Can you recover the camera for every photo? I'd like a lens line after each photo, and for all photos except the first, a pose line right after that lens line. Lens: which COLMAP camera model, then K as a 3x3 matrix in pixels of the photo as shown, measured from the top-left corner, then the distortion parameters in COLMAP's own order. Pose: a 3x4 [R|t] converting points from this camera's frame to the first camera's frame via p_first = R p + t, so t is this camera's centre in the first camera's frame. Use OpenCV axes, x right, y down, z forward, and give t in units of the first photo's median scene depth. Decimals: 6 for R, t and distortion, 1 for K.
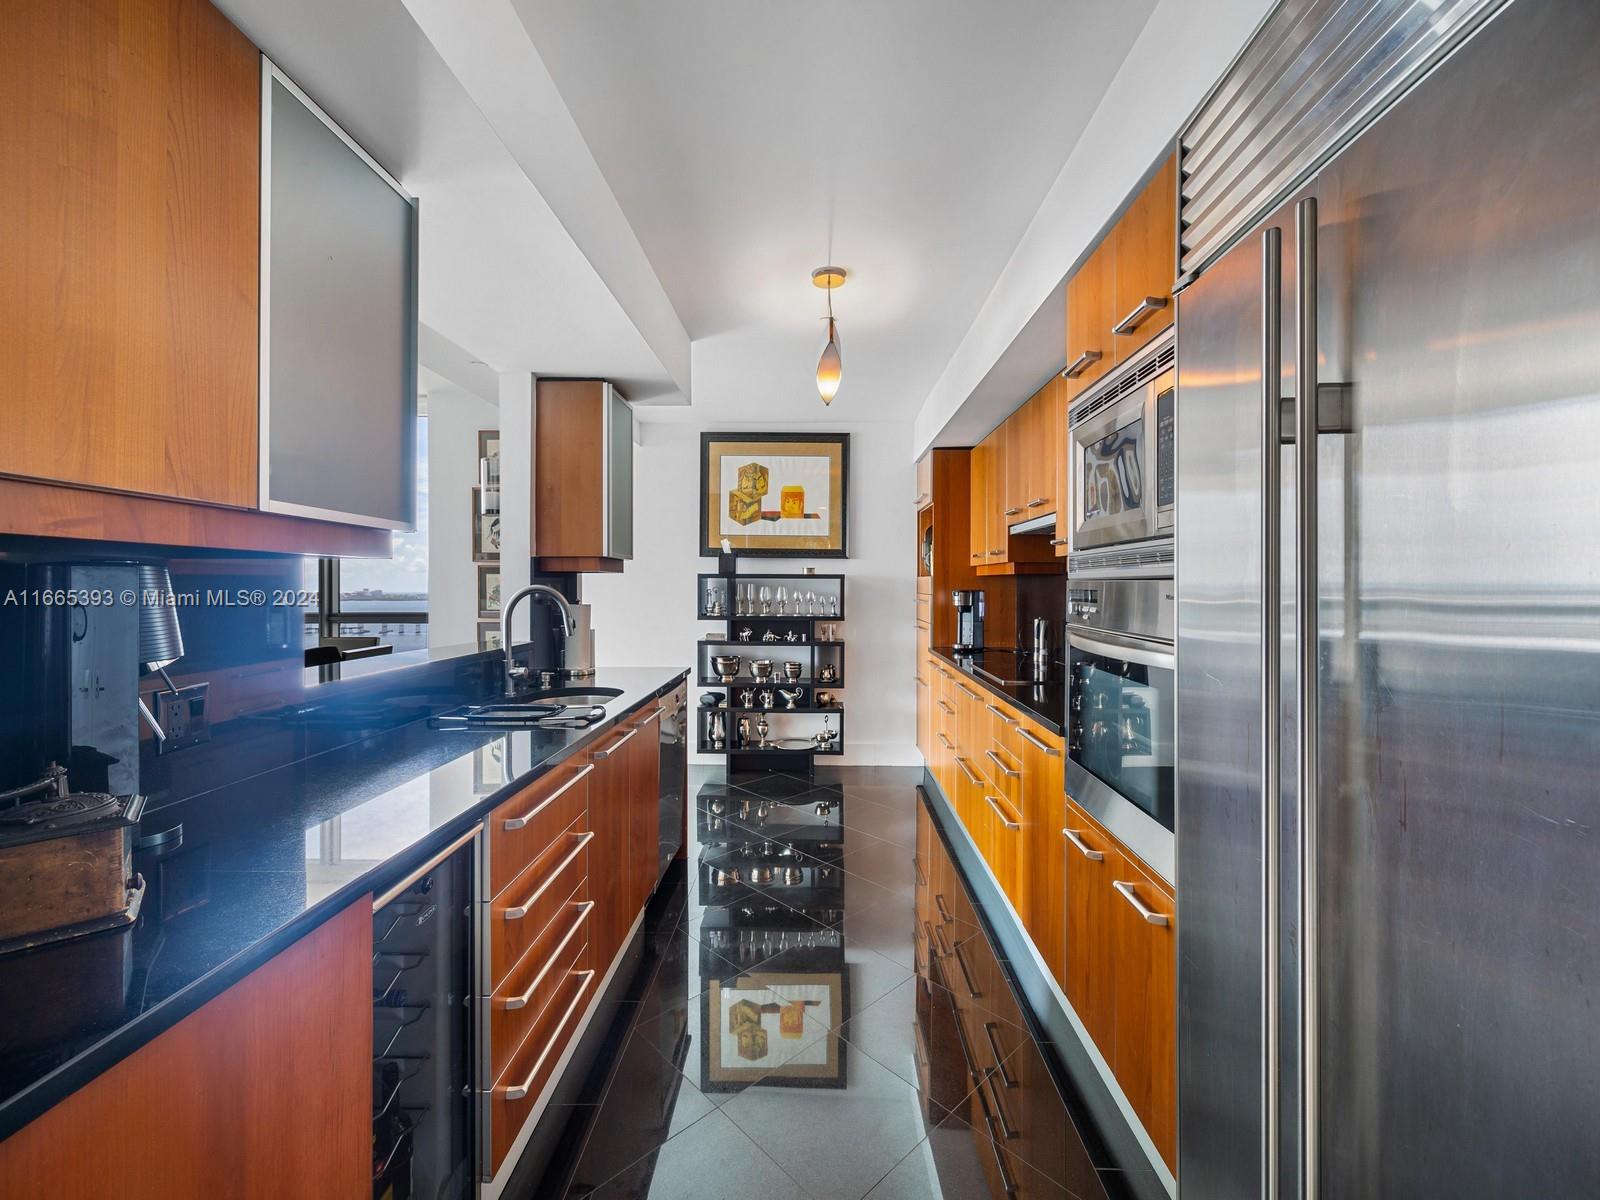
lens RADIAL K [[681.7, 0, 803.2], [0, 681.7, 593.3], [0, 0, 1]] dist [0.001675, 0.000030]
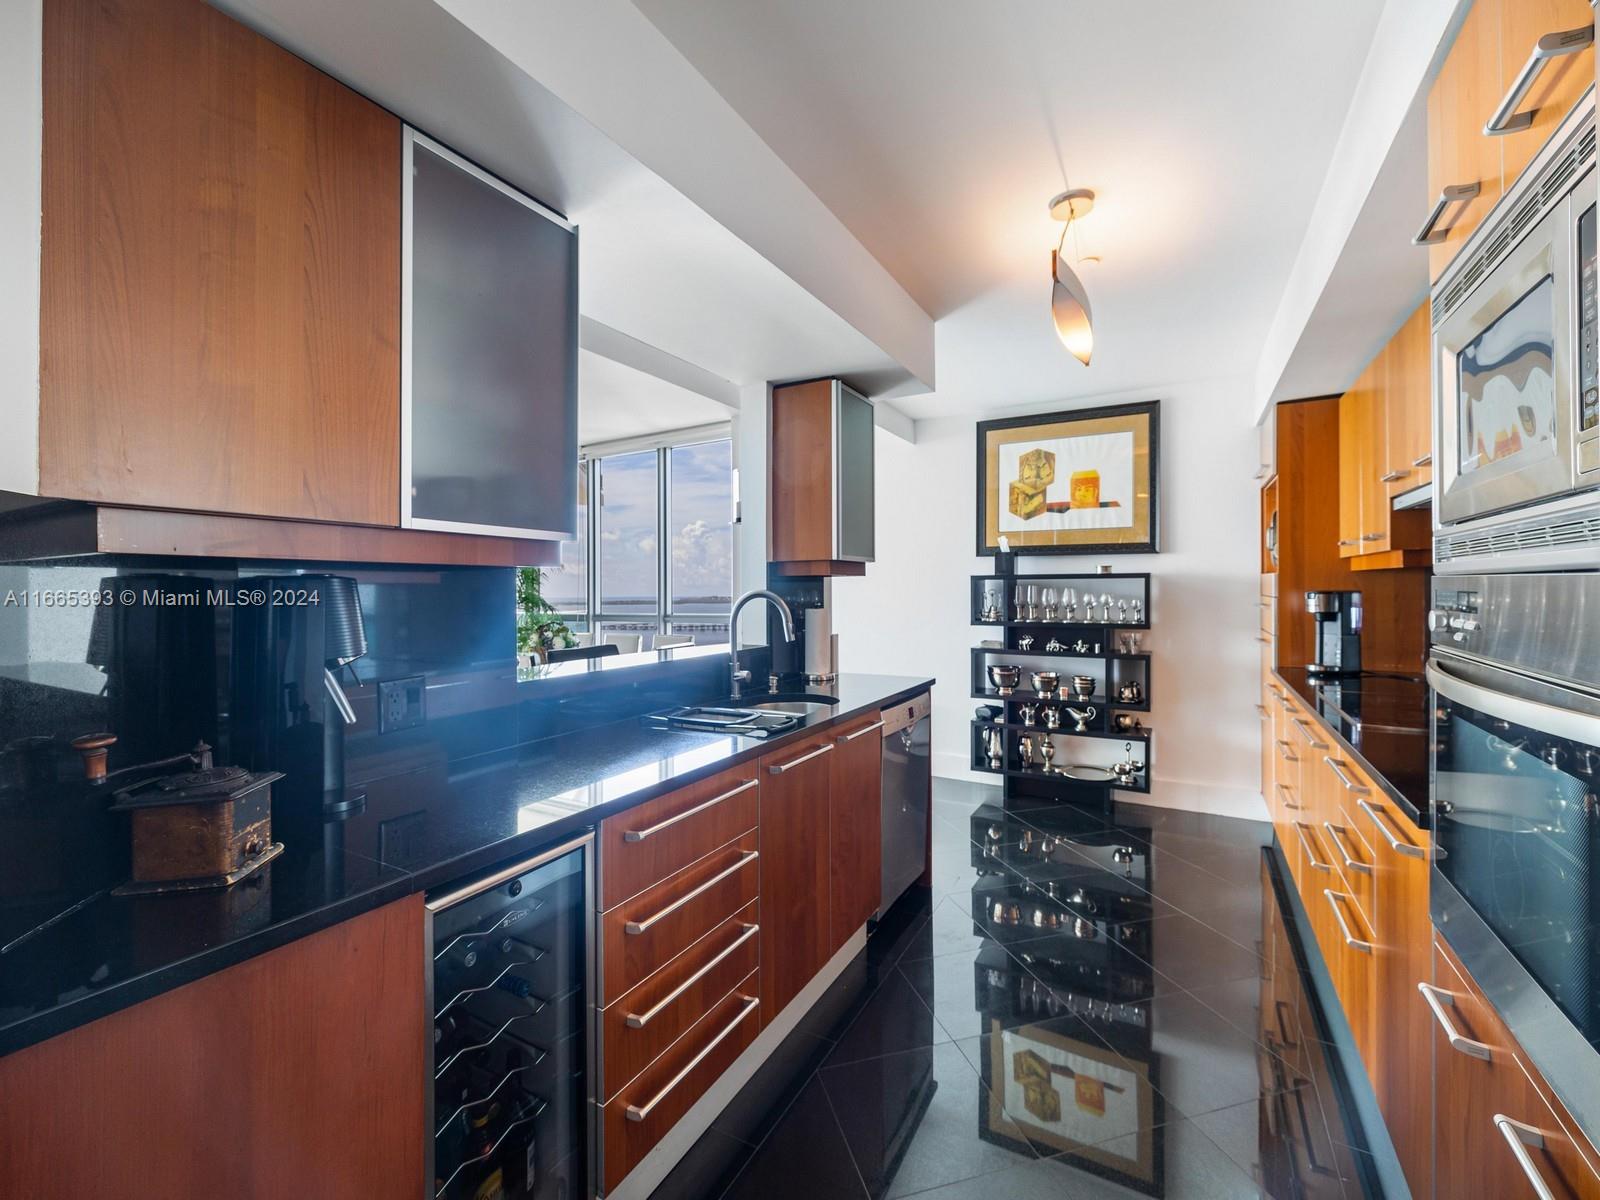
lens RADIAL K [[674.7, 0, 799.5], [0, 674.7, 592.5], [0, 0, 1]] dist [-0.000958, 0.000021]
pose [[0.876155, -0.006628, -0.481985, 0.081830], [0.004318, 0.999973, -0.005902, -0.001124], [0.482011, 0.003090, 0.876160, 0.088216]]
